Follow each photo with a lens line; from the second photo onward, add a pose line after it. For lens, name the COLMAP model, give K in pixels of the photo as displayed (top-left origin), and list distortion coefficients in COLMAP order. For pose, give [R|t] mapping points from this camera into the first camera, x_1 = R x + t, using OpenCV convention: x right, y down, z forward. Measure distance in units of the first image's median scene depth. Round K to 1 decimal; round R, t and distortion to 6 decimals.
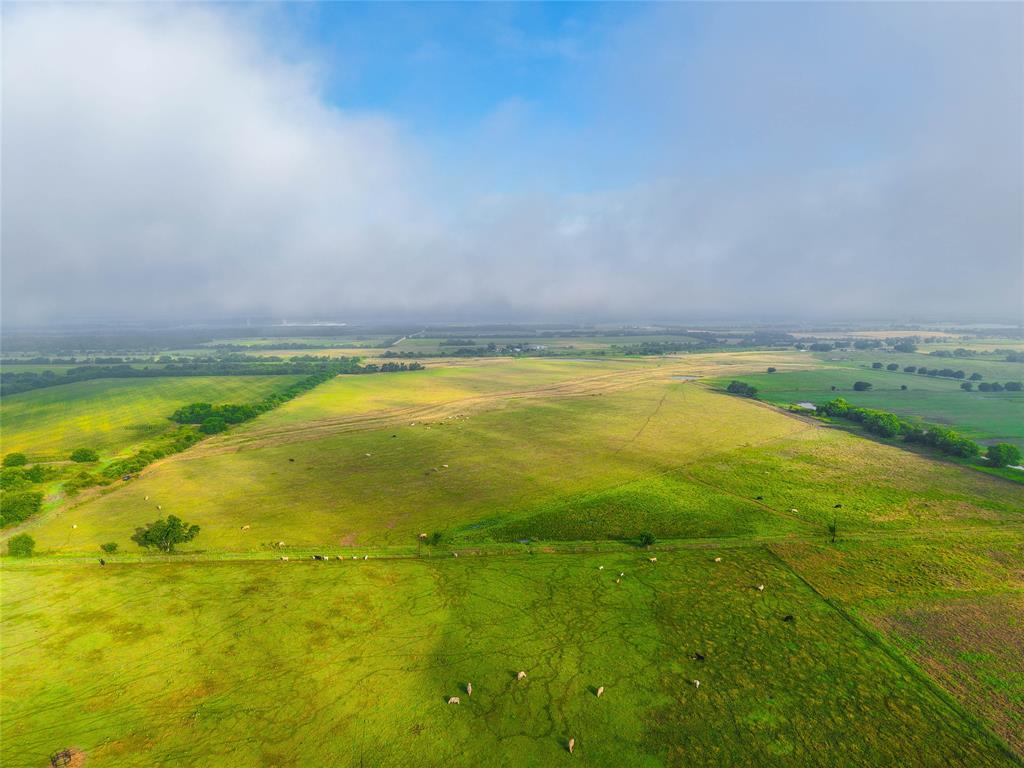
lens RADIAL K [[700.2, 0, 510.9], [0, 700.2, 430.8], [0, 0, 1]] dist [0.003774, -0.003192]
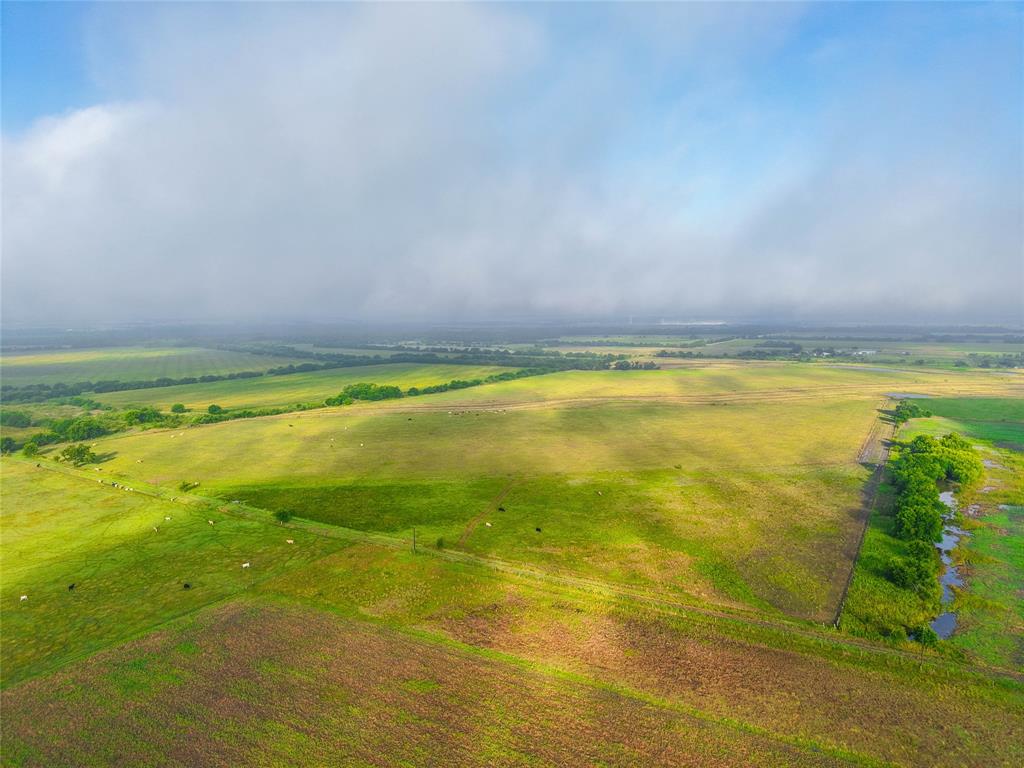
lens RADIAL K [[700.2, 0, 510.9], [0, 700.2, 430.8], [0, 0, 1]] dist [0.003774, -0.003192]
pose [[0.806127, 0.101954, -0.582893, 0.508291], [-0.101131, 0.994290, 0.034050, -0.023785], [0.583036, 0.031500, 0.811835, 0.138802]]
